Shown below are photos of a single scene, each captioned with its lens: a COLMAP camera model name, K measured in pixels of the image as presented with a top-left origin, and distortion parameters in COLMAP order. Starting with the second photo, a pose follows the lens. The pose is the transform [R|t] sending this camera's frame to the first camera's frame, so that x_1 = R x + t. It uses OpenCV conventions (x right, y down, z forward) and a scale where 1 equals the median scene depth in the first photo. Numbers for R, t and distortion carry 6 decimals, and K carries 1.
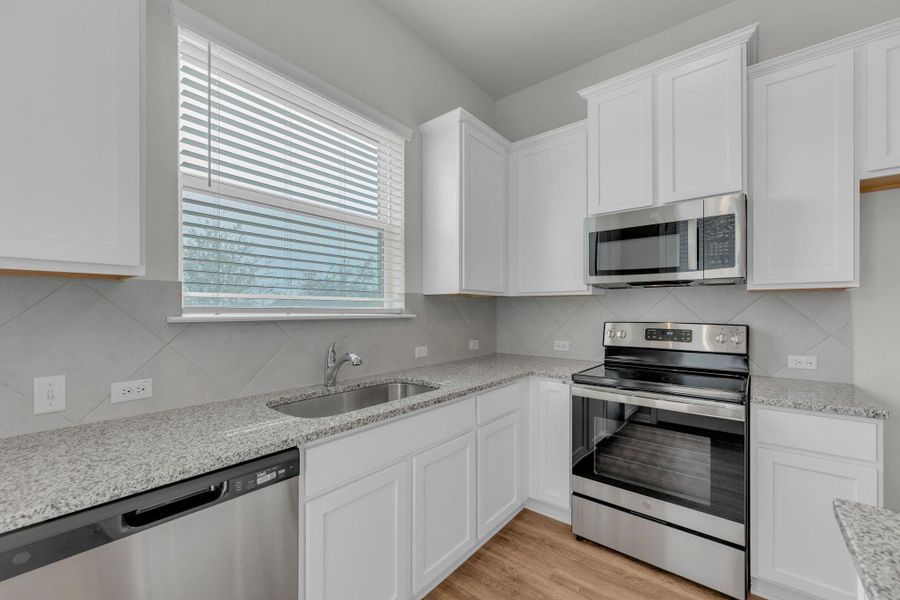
lens RADIAL K [[368.3, 0, 447.4], [0, 368.3, 308.0], [0, 0, 1]] dist [-0.000220, 0.000050]
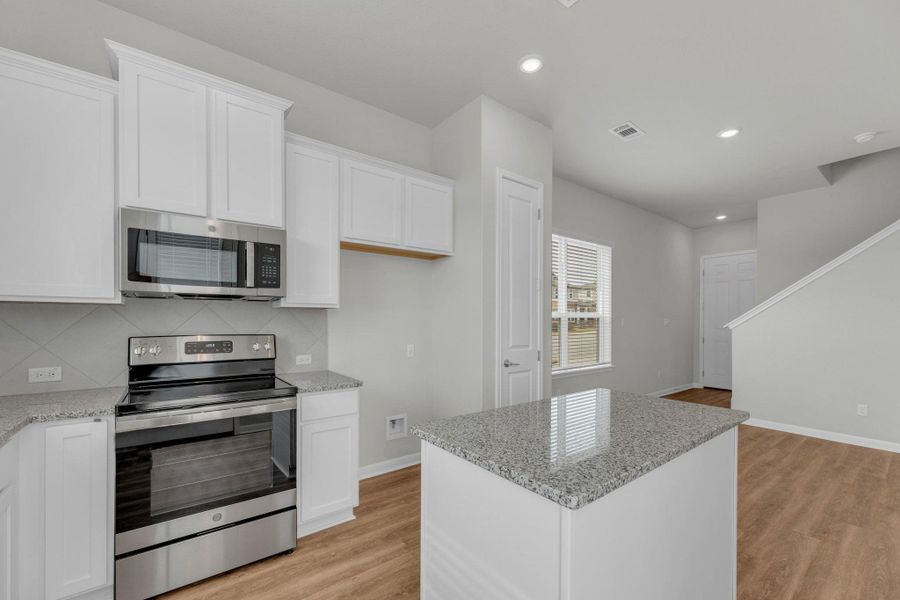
lens RADIAL K [[365.5, 0, 445.8], [0, 365.5, 320.7], [0, 0, 1]] dist [0.000962, 0.000476]
pose [[0.241173, 0.000647, 0.970482, -0.244948], [-0.004685, 0.999989, 0.000498, -0.003842], [-0.970471, -0.004667, 0.241173, 0.137801]]
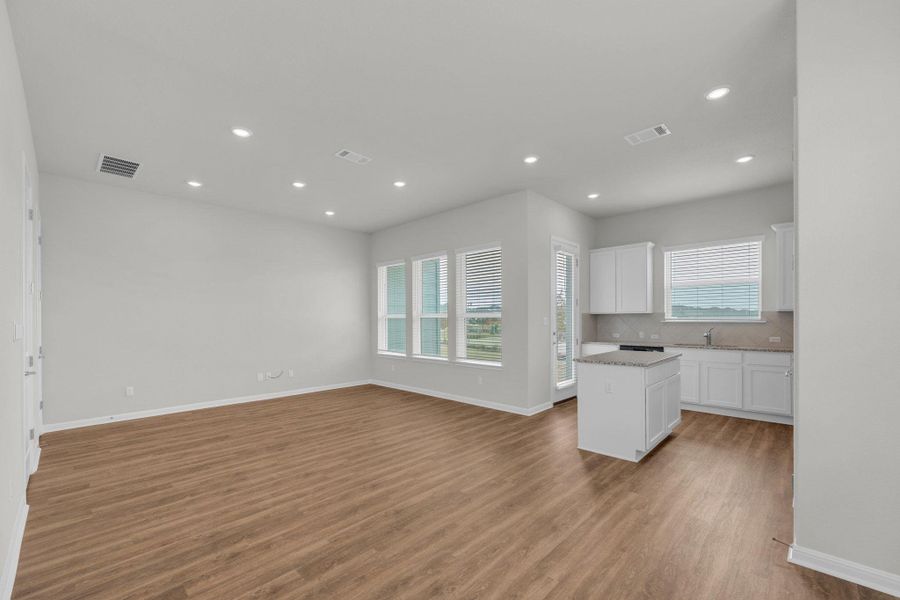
lens RADIAL K [[371.7, 0, 449.0], [0, 371.7, 318.8], [0, 0, 1]] dist [0.000030, -0.000170]
pose [[-0.085361, -0.000573, -0.996350, 2.530654], [0.010161, 0.999947, -0.001446, -0.014459], [0.996298, -0.010247, -0.085351, -0.744088]]
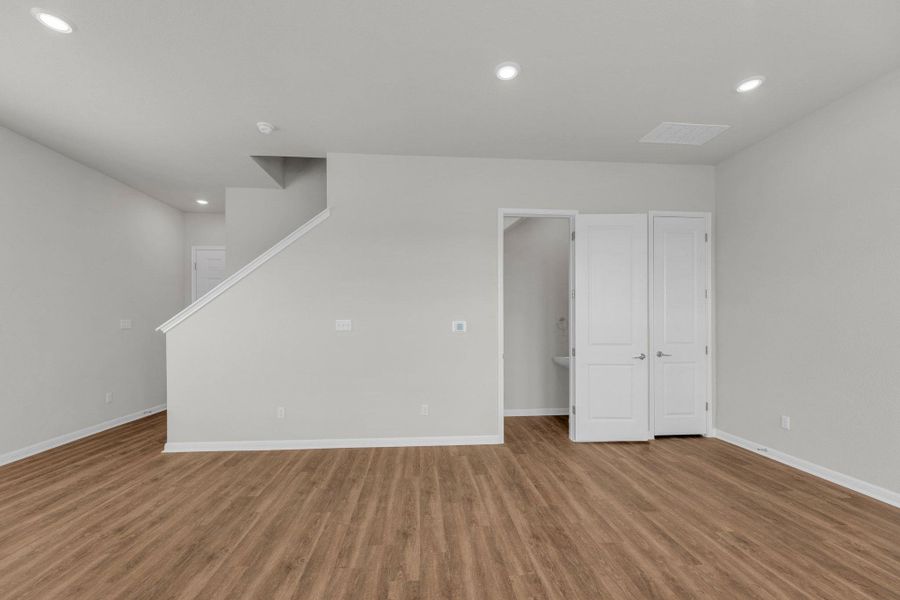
lens RADIAL K [[368.3, 0, 447.4], [0, 368.3, 308.0], [0, 0, 1]] dist [-0.000220, 0.000050]
pose [[-0.689510, 0.031916, 0.723572, 0.150851], [-0.001480, 0.998964, -0.045474, 0.001921], [-0.724274, -0.032425, -0.688749, -0.783020]]
